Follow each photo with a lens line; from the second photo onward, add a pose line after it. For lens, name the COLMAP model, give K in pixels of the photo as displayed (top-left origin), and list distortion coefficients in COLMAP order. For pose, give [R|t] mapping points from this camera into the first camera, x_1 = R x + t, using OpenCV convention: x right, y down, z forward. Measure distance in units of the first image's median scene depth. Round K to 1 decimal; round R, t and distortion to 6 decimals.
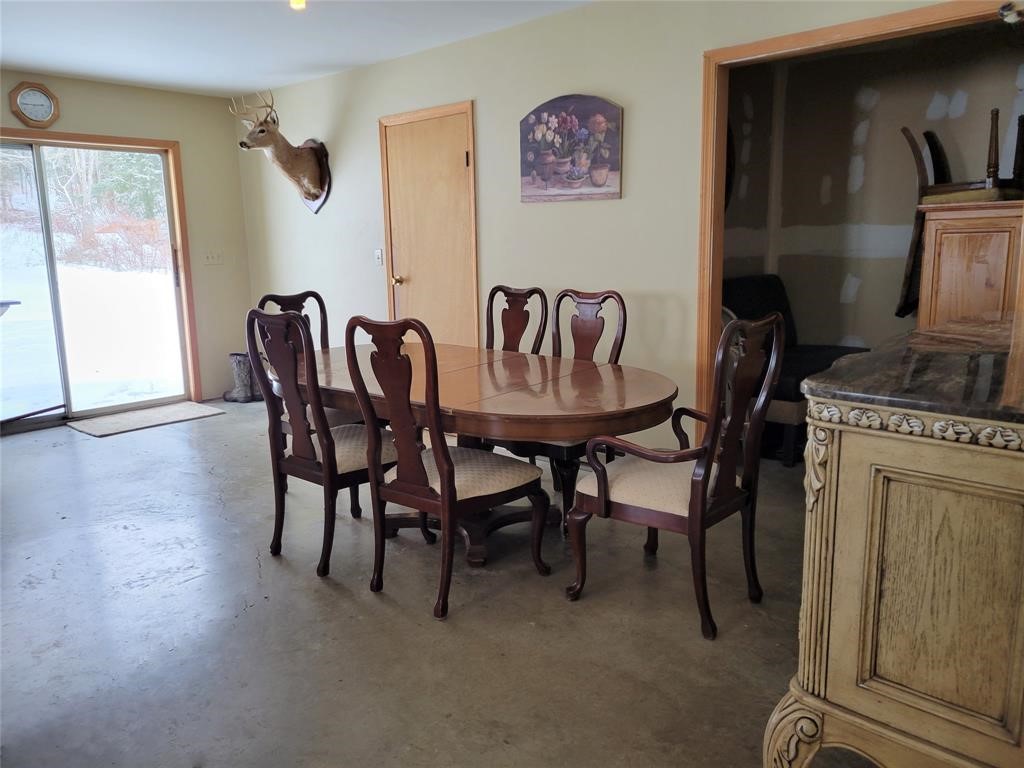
lens RADIAL K [[775.9, 0, 512.0], [0, 775.9, 384.0], [0, 0, 1]] dist [0.012148, 0.001710]
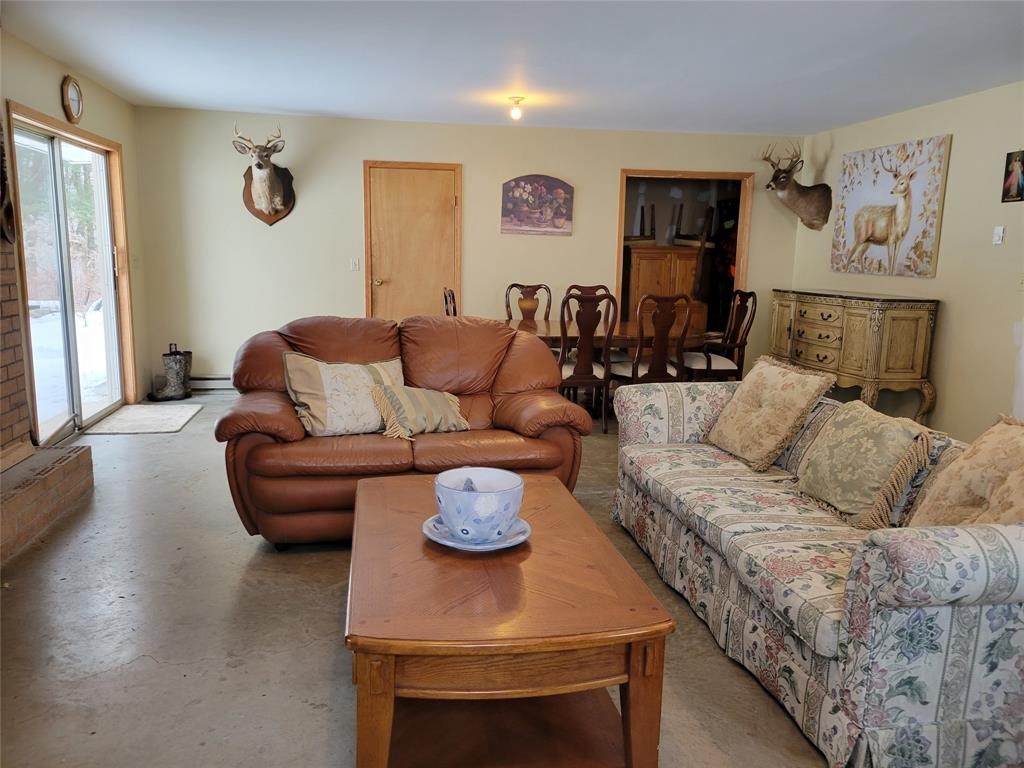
lens RADIAL K [[775.9, 0, 512.0], [0, 775.9, 384.0], [0, 0, 1]] dist [0.012148, 0.001710]
pose [[0.600289, -0.099496, 0.793570, -1.367041], [0.116823, 0.992498, 0.036067, 0.024154], [-0.791205, 0.071057, 0.607409, 0.023673]]
